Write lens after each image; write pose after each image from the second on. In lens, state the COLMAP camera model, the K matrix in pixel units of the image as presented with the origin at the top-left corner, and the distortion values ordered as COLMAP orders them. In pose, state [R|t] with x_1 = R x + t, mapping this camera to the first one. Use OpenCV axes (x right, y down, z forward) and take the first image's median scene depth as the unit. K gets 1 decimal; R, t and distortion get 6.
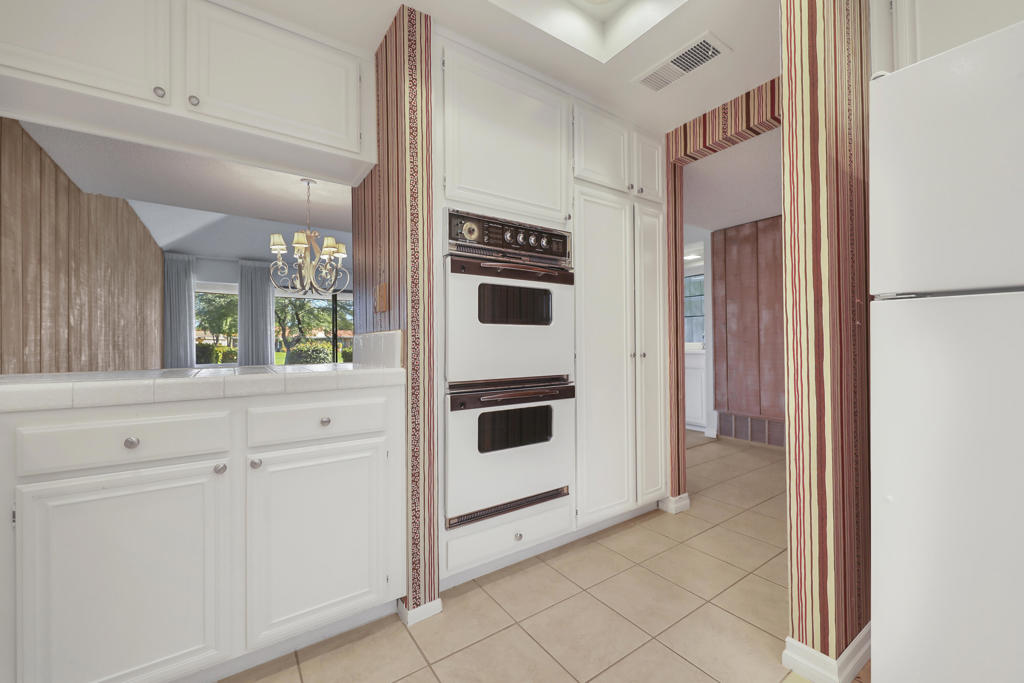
lens RADIAL K [[410.0, 0, 514.4], [0, 410.0, 340.4], [0, 0, 1]] dist [0.001150, 0.000063]
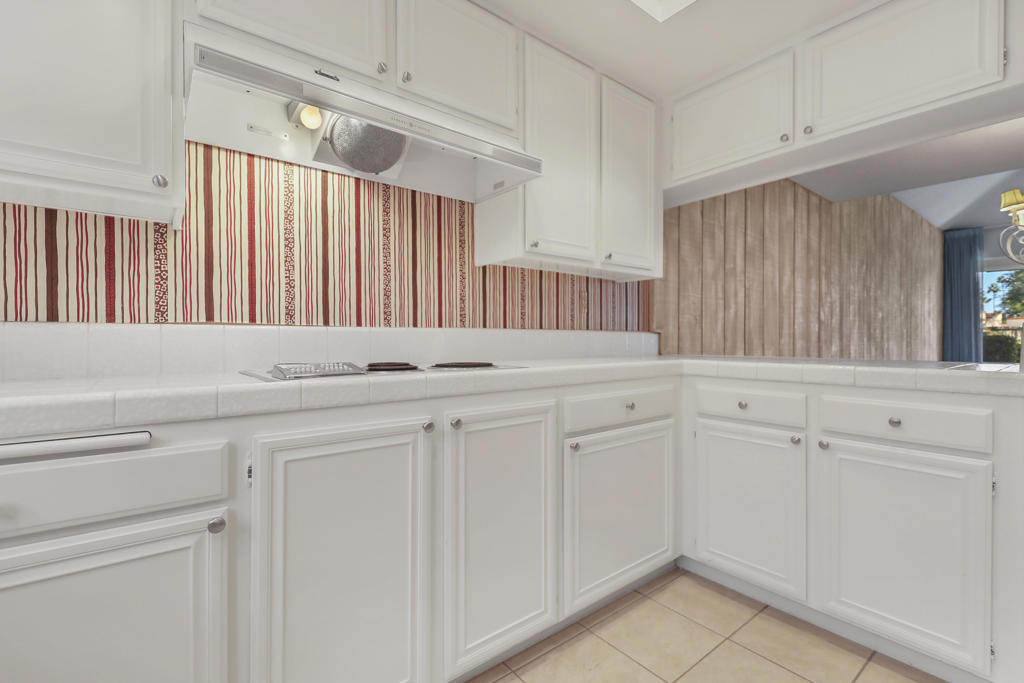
lens RADIAL K [[465.8, 0, 516.4], [0, 465.8, 342.7], [0, 0, 1]] dist [0.028787, -0.000057]
pose [[0.069695, 0.017568, -0.997414, 0.208696], [0.005658, 0.999822, 0.018006, -0.002281], [0.997552, -0.006898, 0.069584, 0.026984]]
